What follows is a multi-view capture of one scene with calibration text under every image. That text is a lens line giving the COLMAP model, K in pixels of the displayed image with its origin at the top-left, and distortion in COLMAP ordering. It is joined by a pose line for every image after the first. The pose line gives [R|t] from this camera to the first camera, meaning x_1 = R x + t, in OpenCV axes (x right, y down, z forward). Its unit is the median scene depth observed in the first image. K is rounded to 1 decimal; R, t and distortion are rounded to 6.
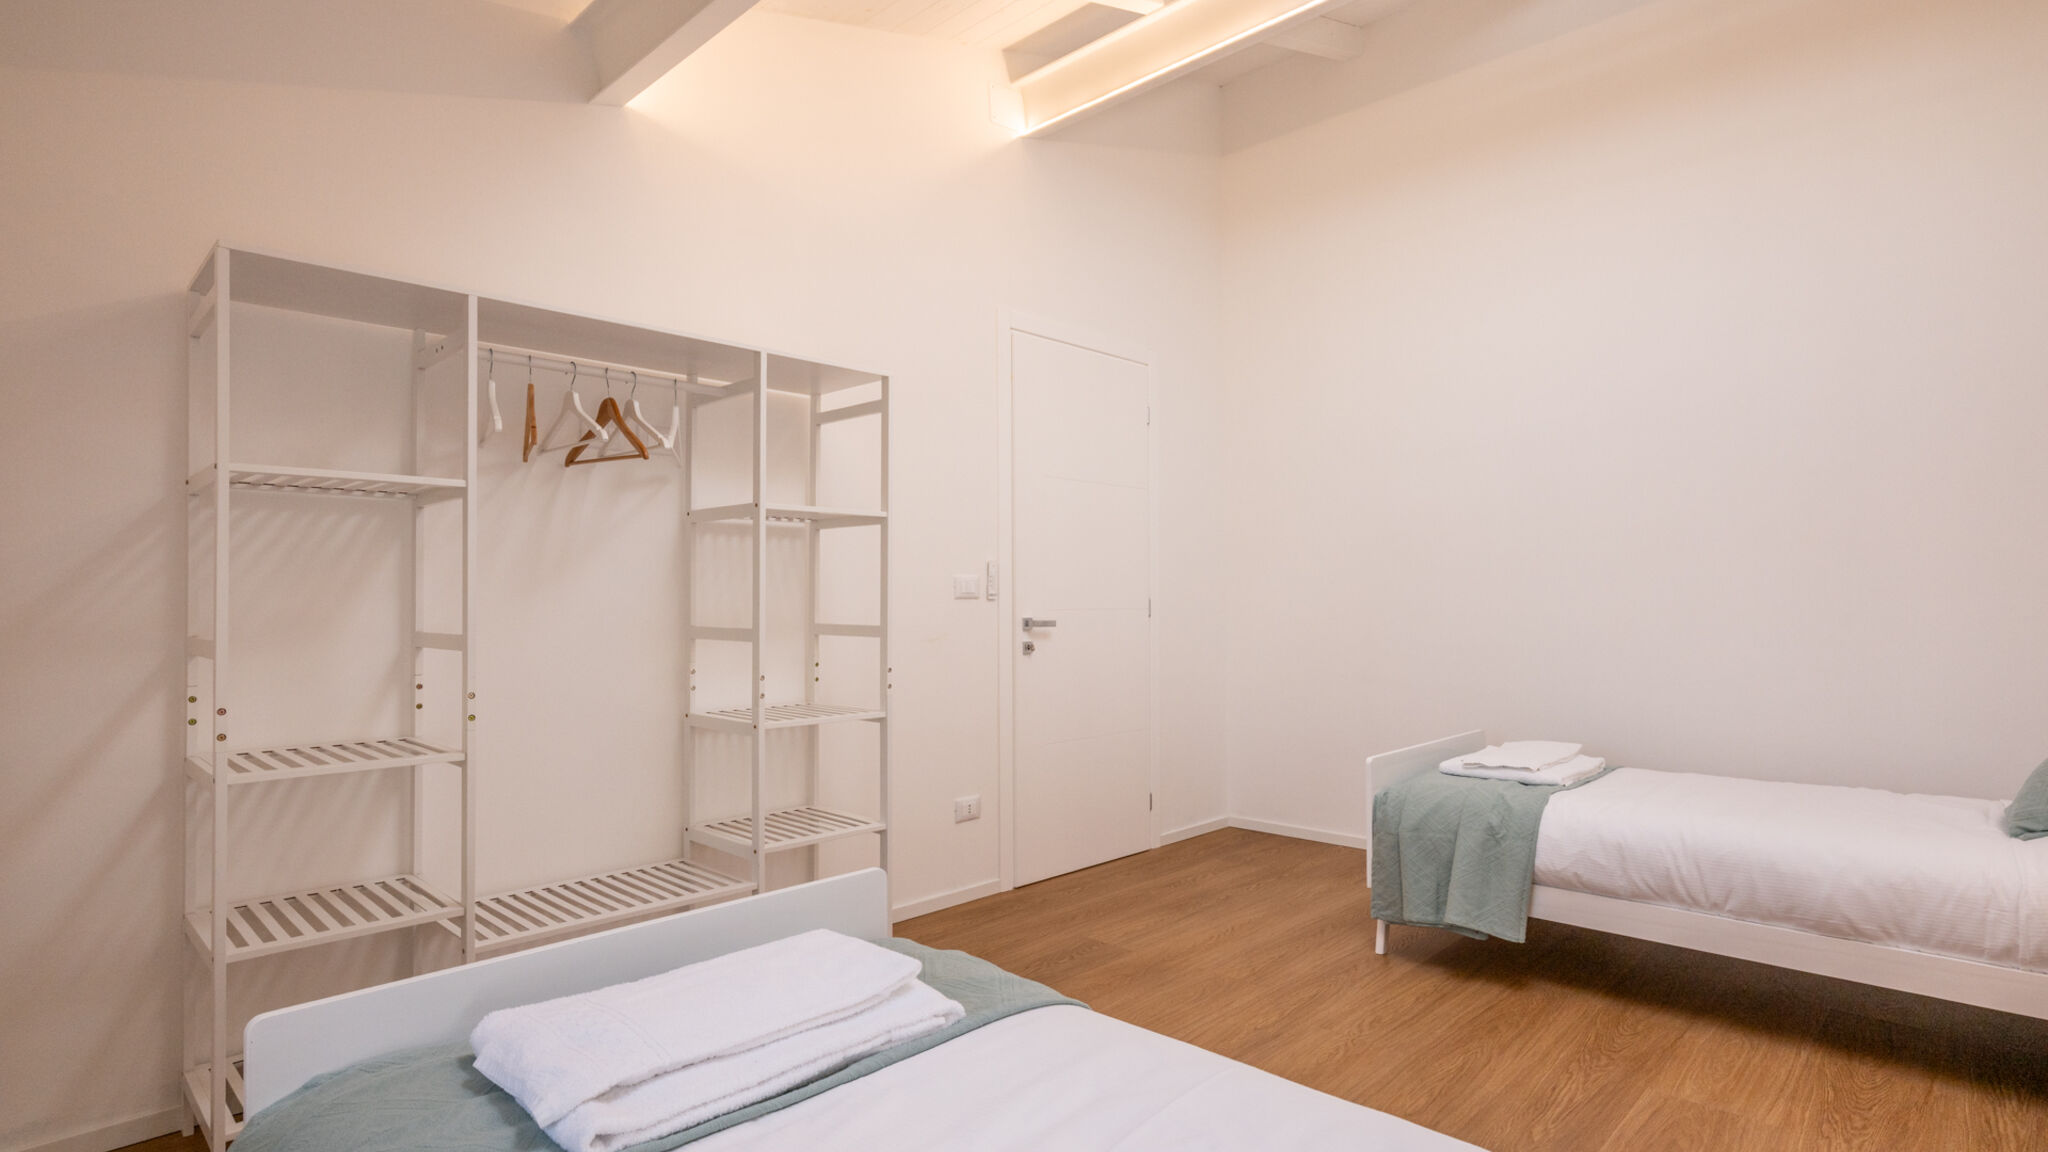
lens RADIAL K [[1030.8, 0, 1024.0], [0, 1030.8, 576.0], [0, 0, 1]] dist [0.000876, 0.000254]
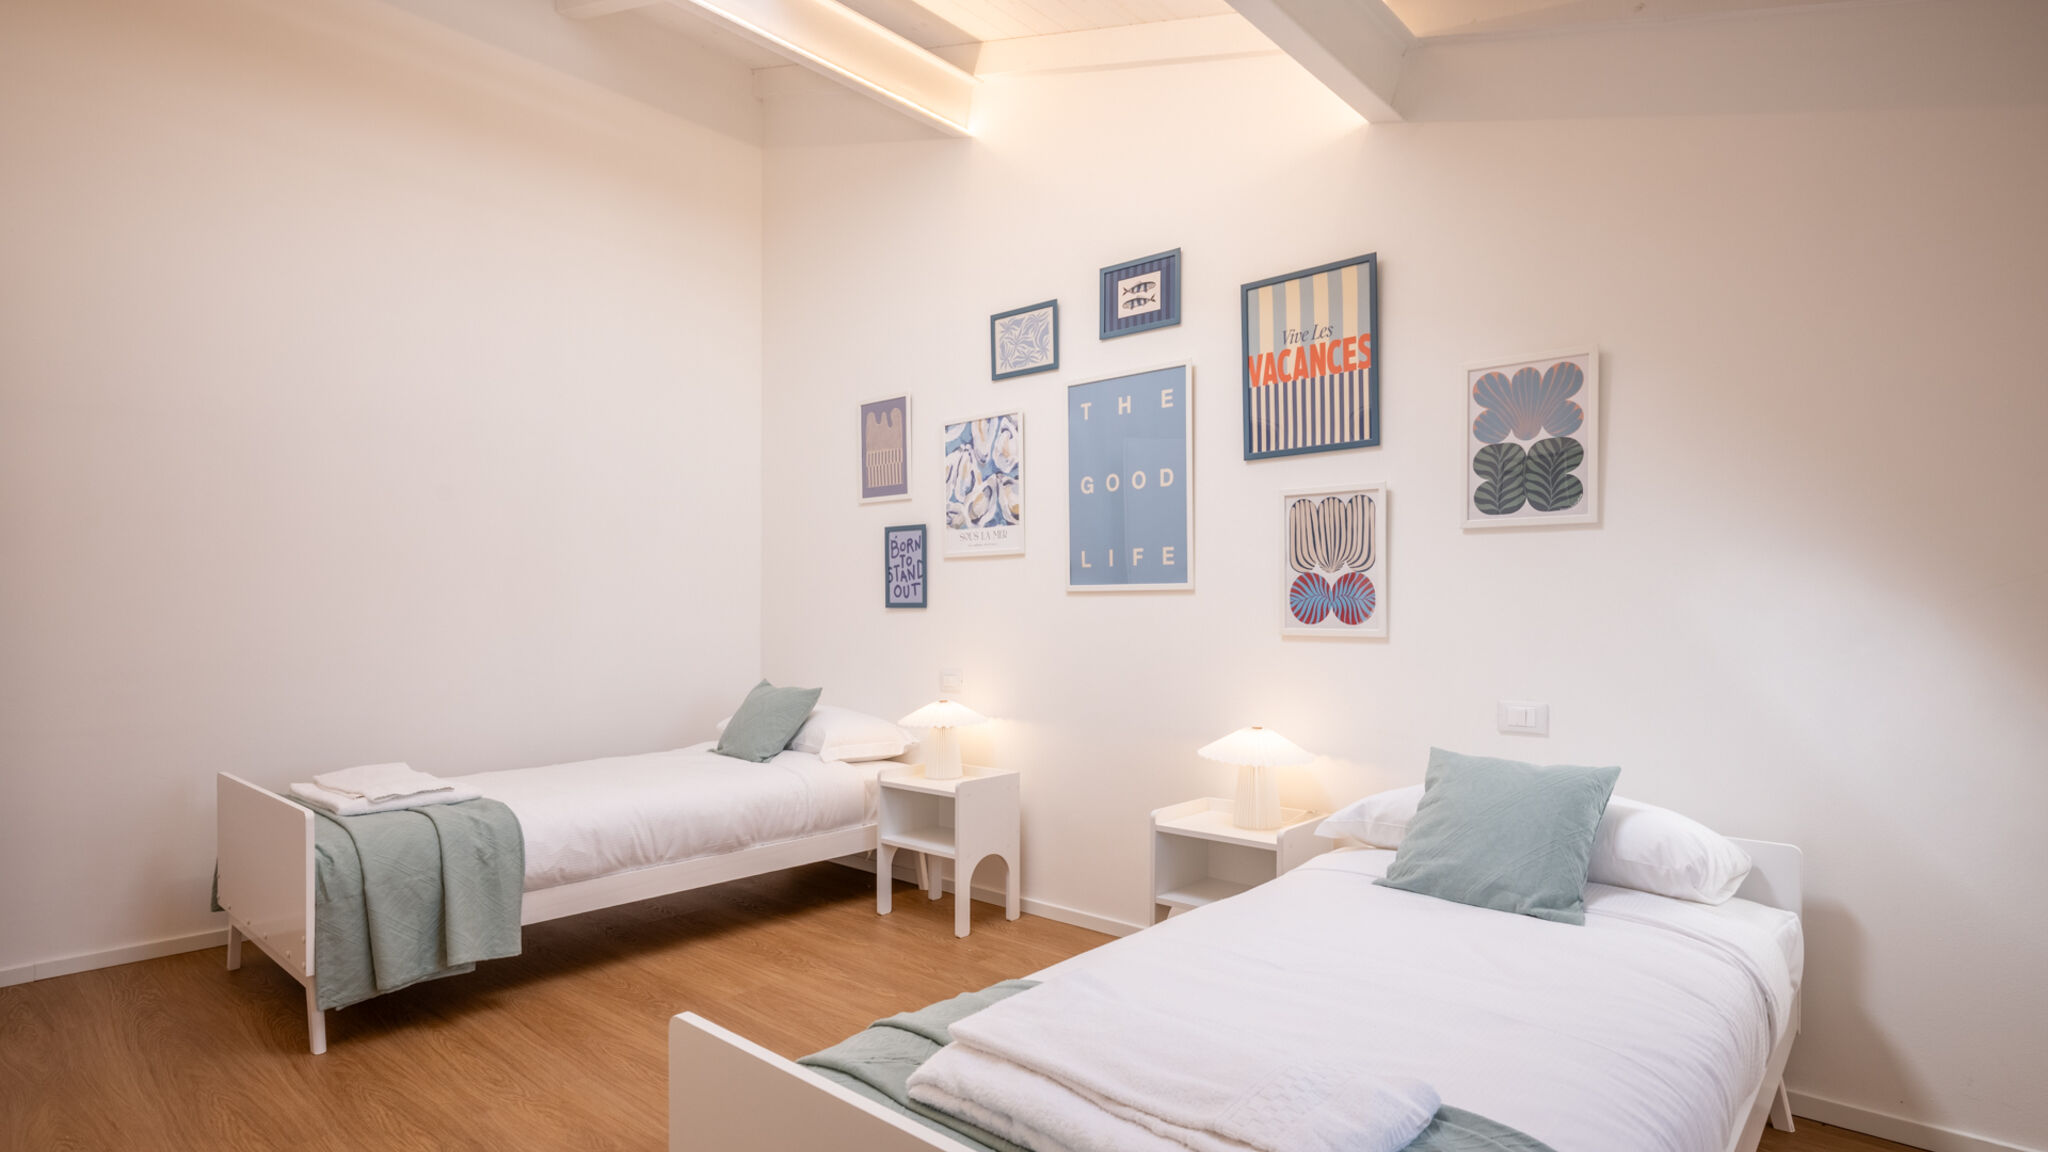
lens RADIAL K [[1033.2, 0, 1024.0], [0, 1033.2, 599.1], [0, 0, 1]] dist [-0.000416, 0.000107]
pose [[-0.045158, 0.019739, 0.998785, -0.604542], [-0.026508, 0.999429, -0.020950, 0.017886], [-0.998628, -0.027422, -0.044609, 0.607454]]
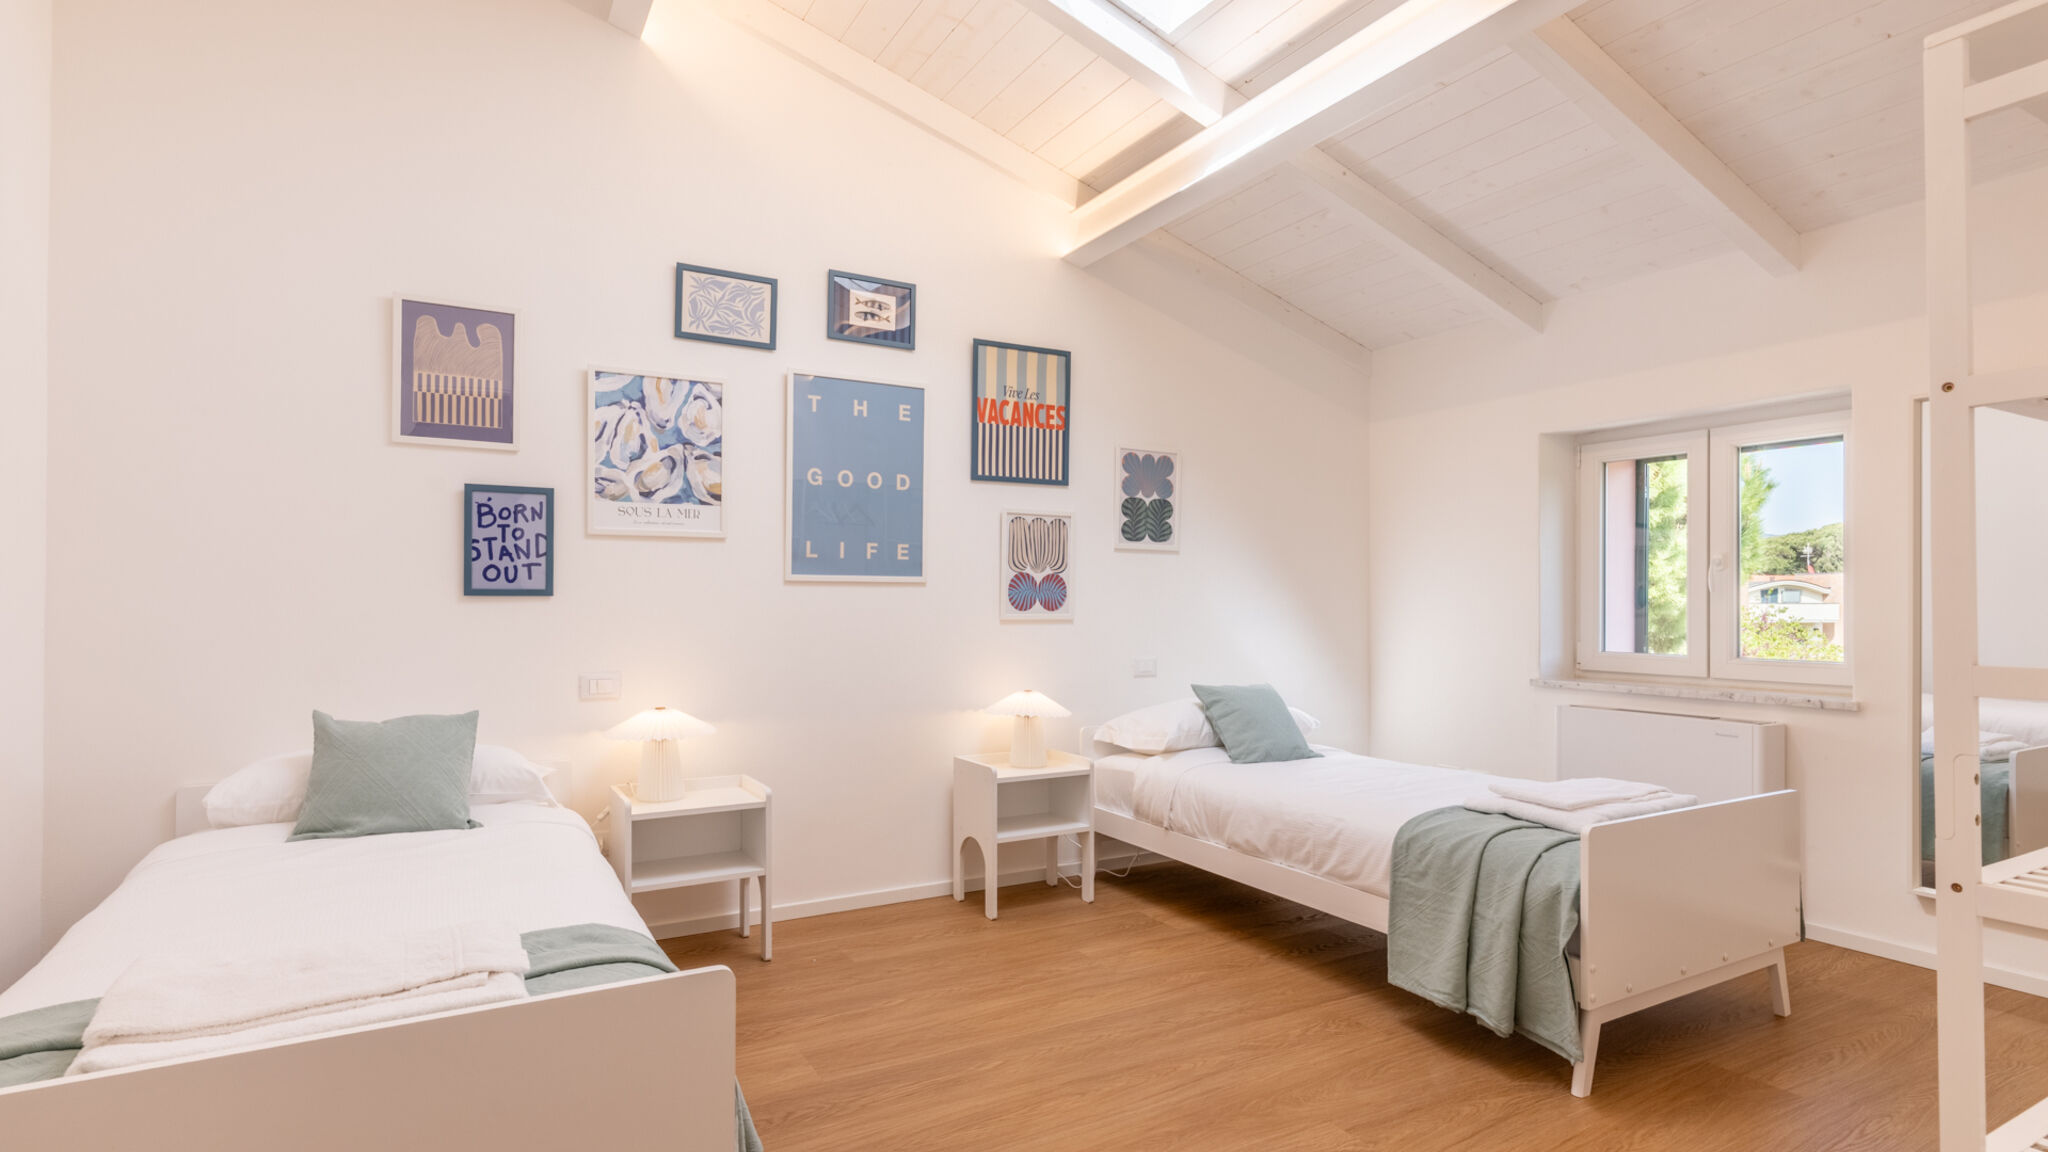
lens RADIAL K [[1030.8, 0, 1024.0], [0, 1030.8, 576.0], [0, 0, 1]] dist [0.000876, 0.000254]
pose [[-0.960626, 0.013775, 0.277502, 0.109060], [-0.001151, 0.998564, -0.053551, 0.043493], [-0.277841, -0.051762, -0.959232, 1.716580]]
